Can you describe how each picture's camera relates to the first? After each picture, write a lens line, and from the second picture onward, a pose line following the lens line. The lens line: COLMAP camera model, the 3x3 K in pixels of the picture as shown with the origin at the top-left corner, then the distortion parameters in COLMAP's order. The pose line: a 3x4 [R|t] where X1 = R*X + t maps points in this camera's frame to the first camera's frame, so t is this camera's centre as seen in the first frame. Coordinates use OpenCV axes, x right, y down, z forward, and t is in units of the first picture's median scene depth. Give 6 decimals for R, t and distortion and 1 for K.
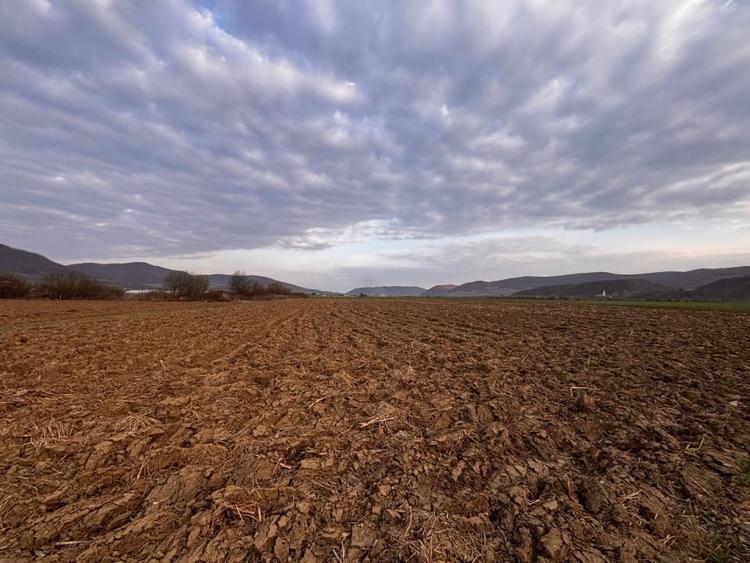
lens RADIAL K [[301.9, 0, 374.4], [0, 301.9, 280.9], [0, 0, 1]] dist [0.002446, -0.000363]
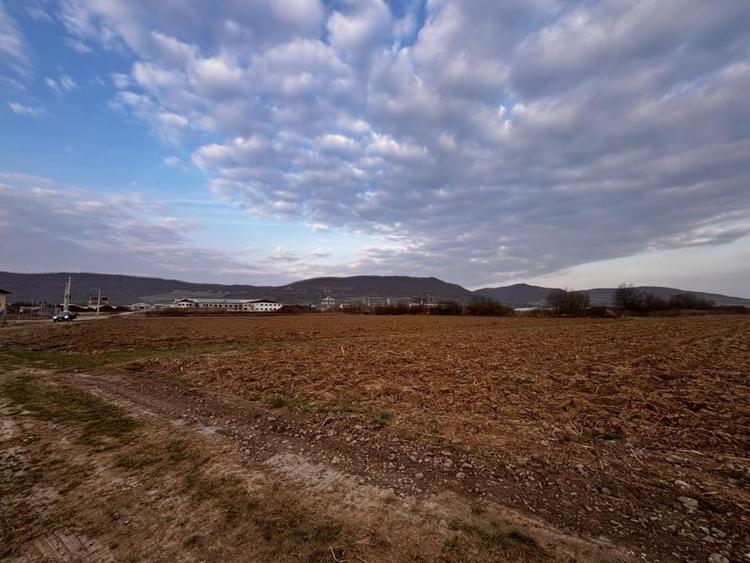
lens RADIAL K [[301.9, 0, 373.4], [0, 301.9, 268.3], [0, 0, 1]] dist [0.002446, -0.000363]
pose [[0.411697, -0.141926, -0.900201, 0.156301], [0.053702, 0.989860, -0.131501, 0.005585], [0.909737, 0.005796, 0.415144, -0.049925]]
